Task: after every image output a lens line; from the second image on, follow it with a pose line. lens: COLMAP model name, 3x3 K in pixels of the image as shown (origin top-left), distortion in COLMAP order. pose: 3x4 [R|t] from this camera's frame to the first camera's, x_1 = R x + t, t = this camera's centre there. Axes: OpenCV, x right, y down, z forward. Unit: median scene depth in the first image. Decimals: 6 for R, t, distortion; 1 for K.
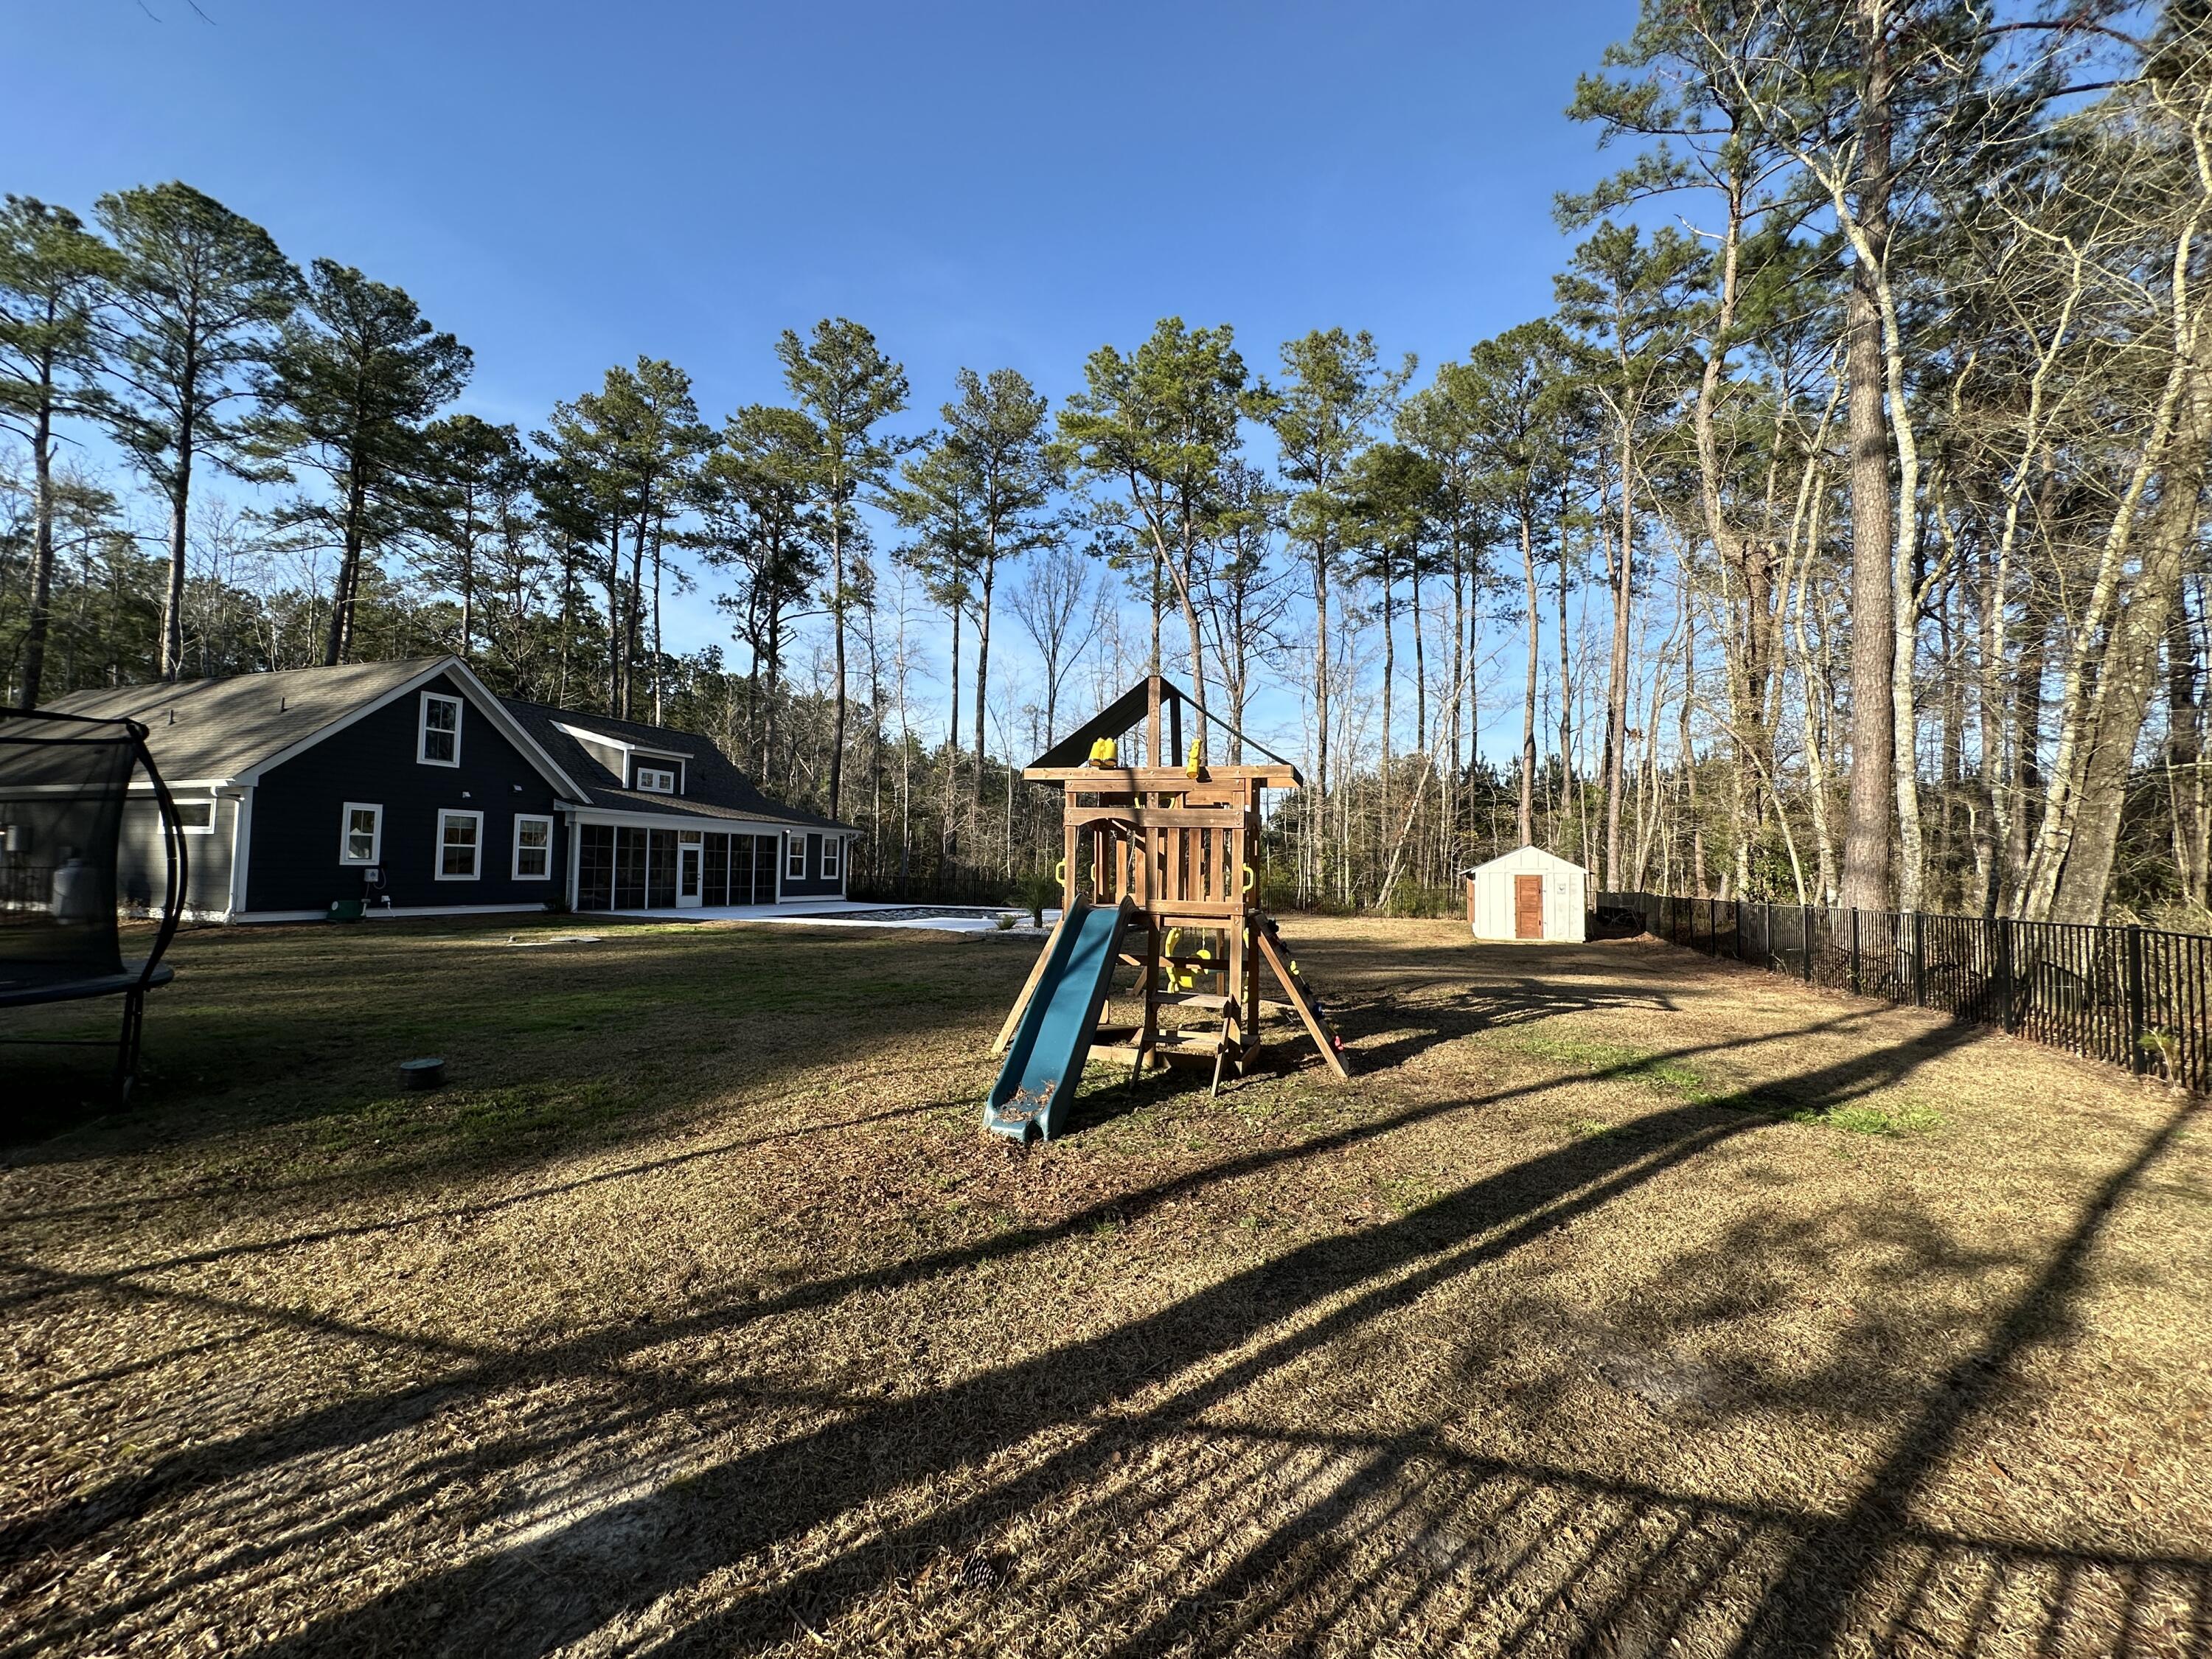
lens RADIAL K [[887.5, 0, 1106.0], [0, 887.5, 829.5], [0, 0, 1]] dist [0.000996, 0.000760]
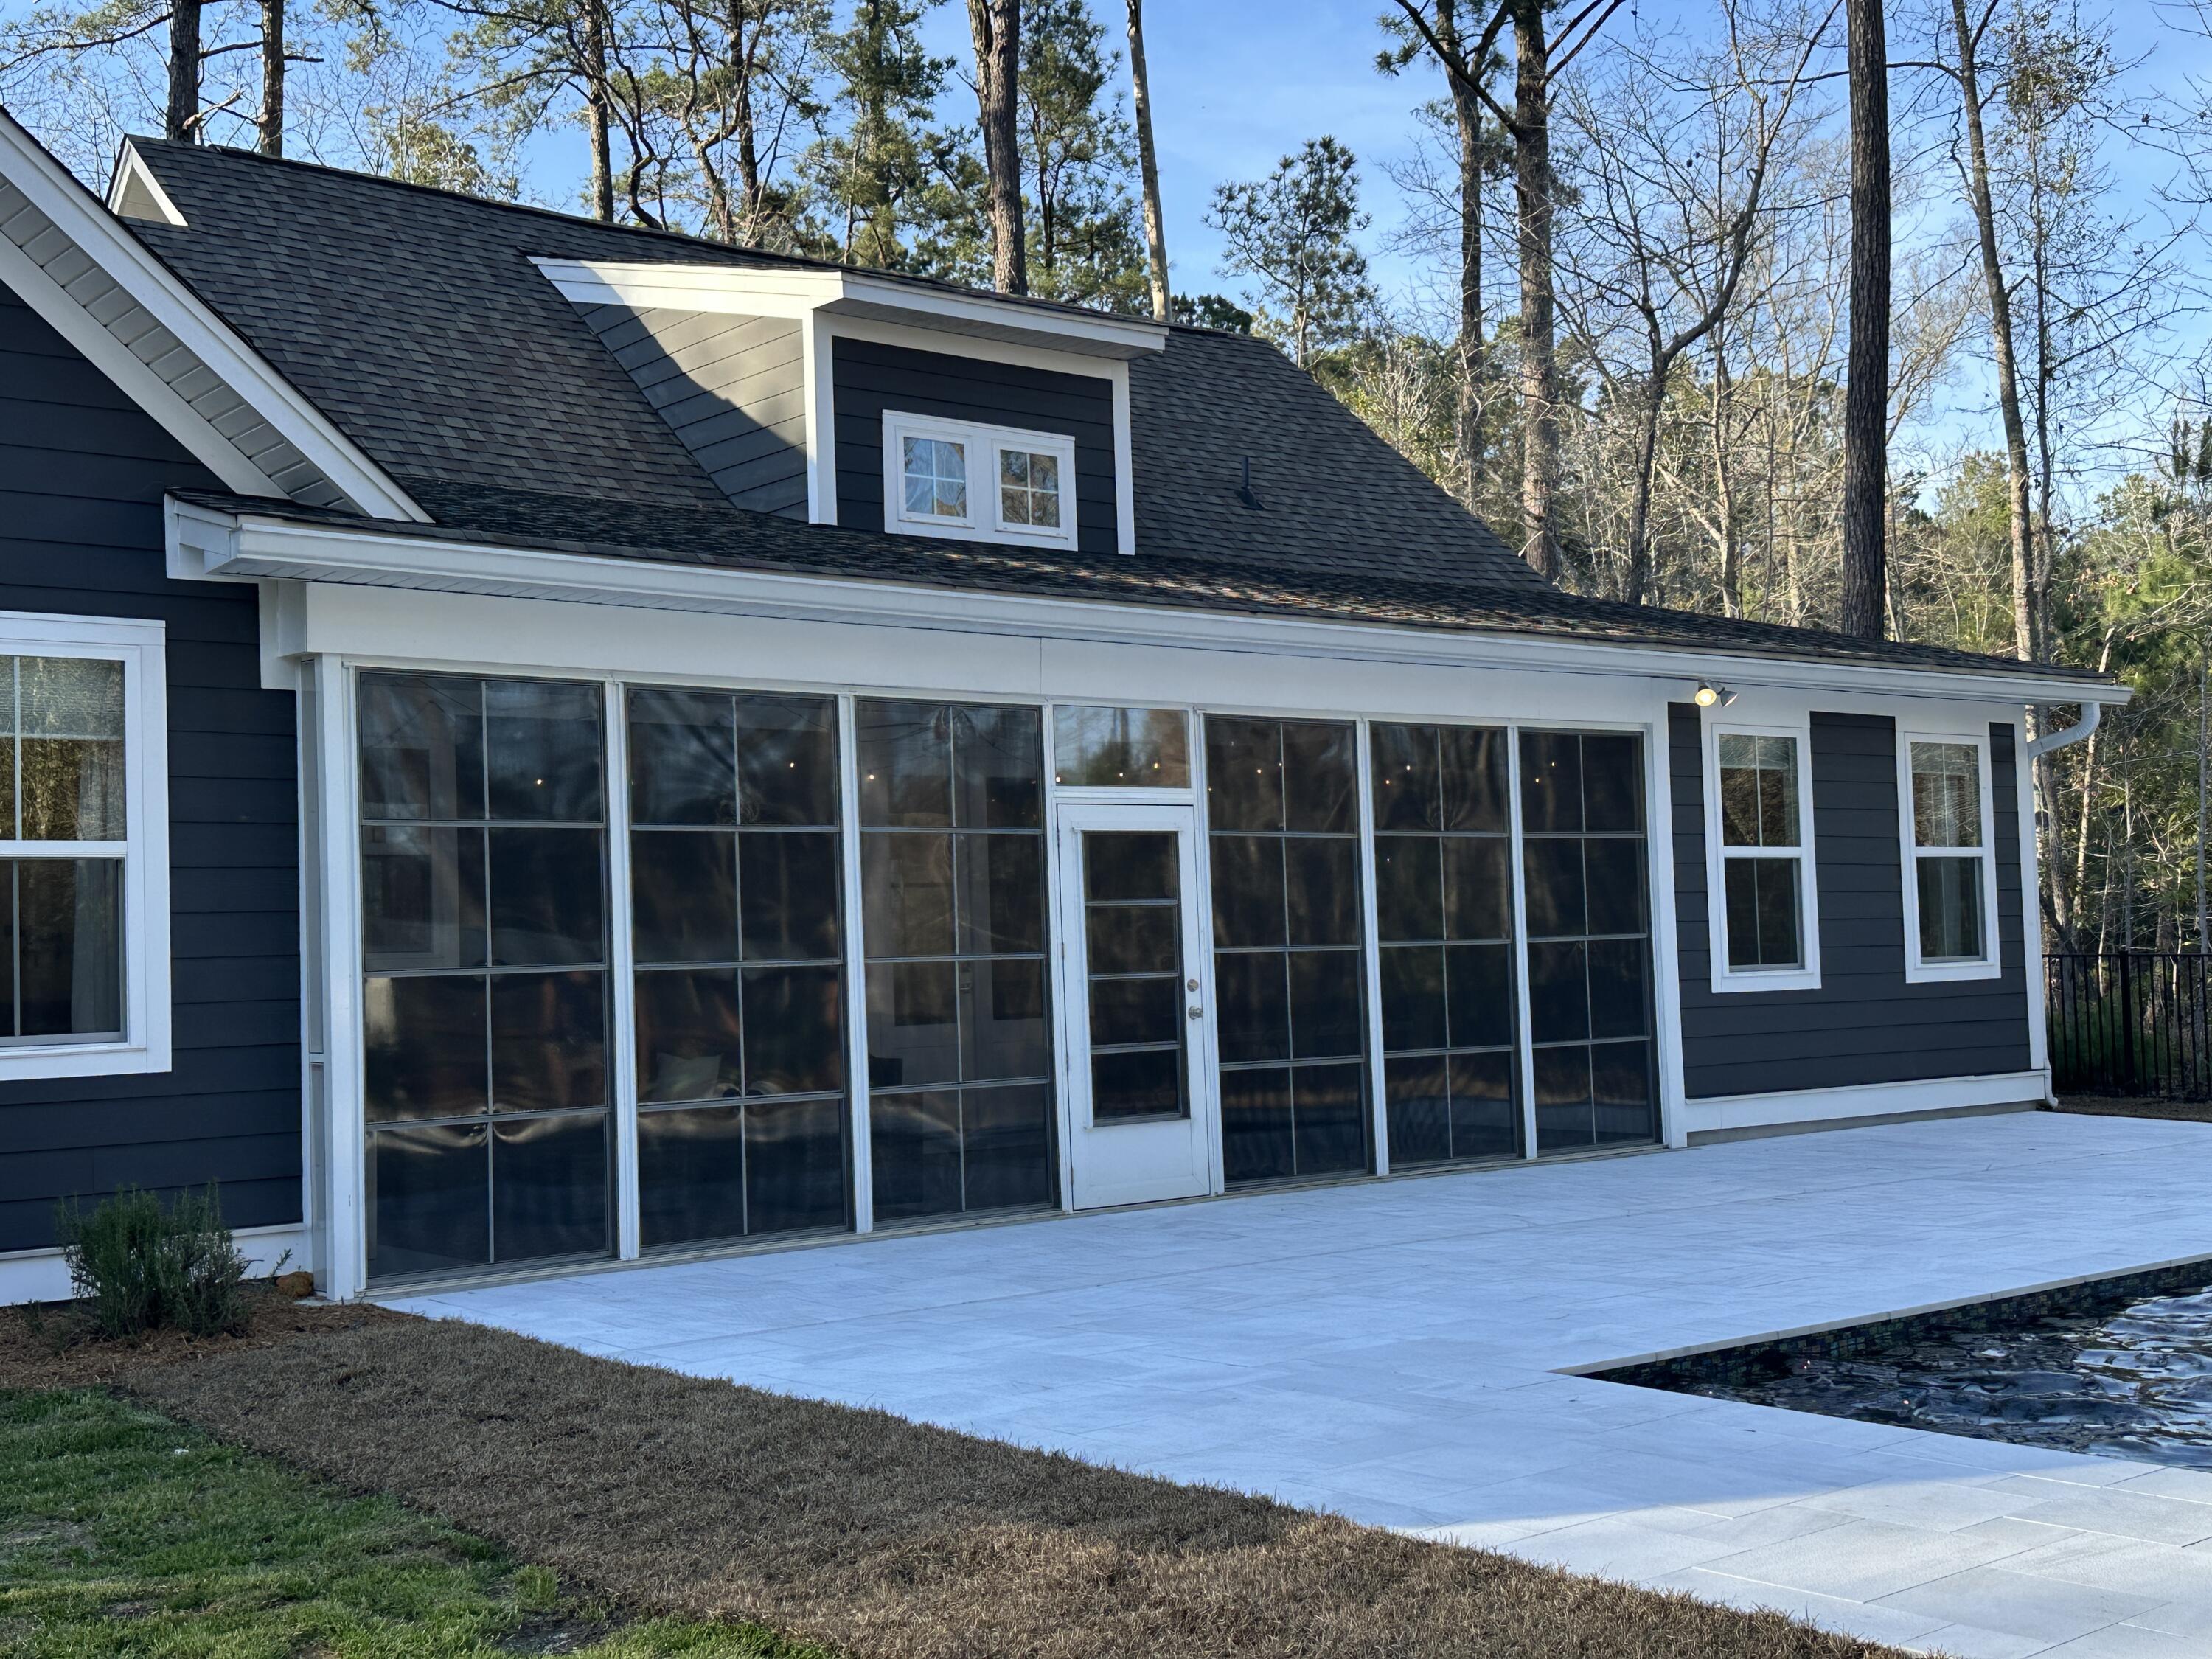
lens RADIAL K [[2488.7, 0, 1106.0], [0, 2488.7, 829.5], [0, 0, 1]] dist [0.206734, -0.464557]
pose [[0.856112, -0.070859, -0.511910, -0.184655], [0.070508, 0.997308, -0.020130, 0.023712], [0.511958, -0.018860, 0.858803, 0.465082]]
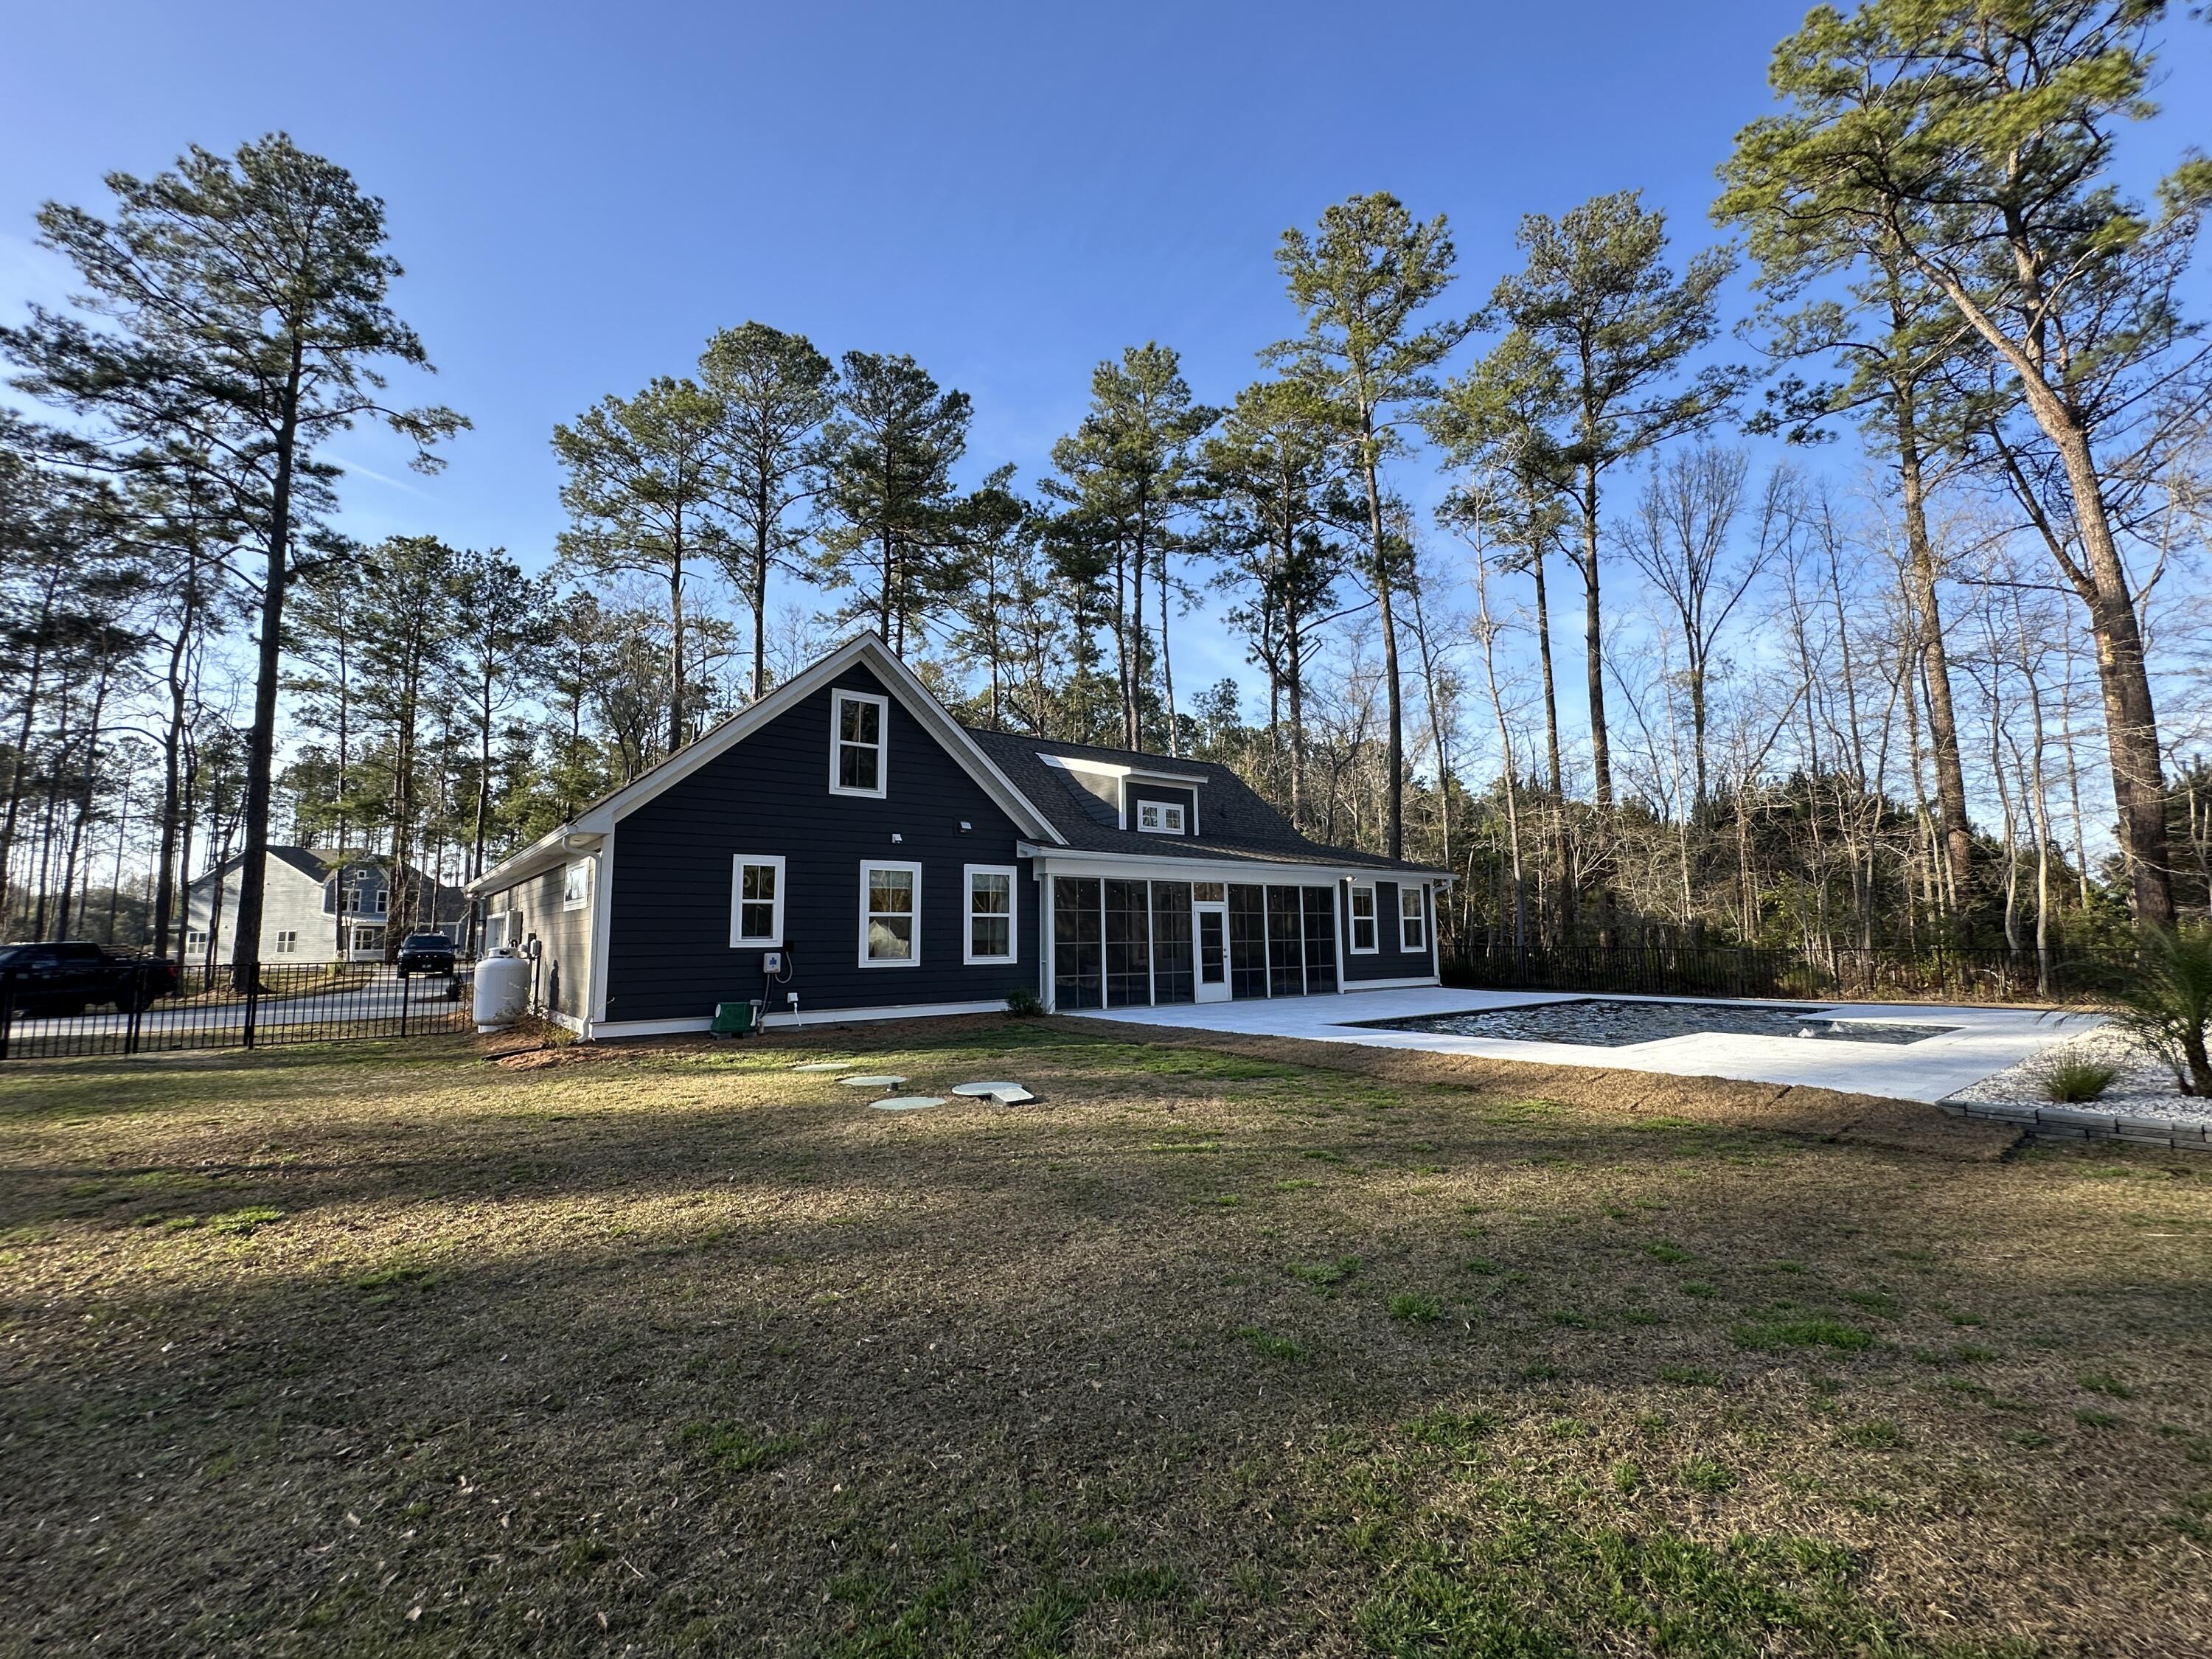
lens RADIAL K [[945.1, 0, 1106.0], [0, 945.1, 829.5], [0, 0, 1]] dist [-0.002240, -0.000139]
pose [[0.847026, -0.090416, -0.523805, -0.123825], [0.052593, 0.994847, -0.086679, 0.014183], [0.528943, 0.045871, 0.847417, 0.278397]]
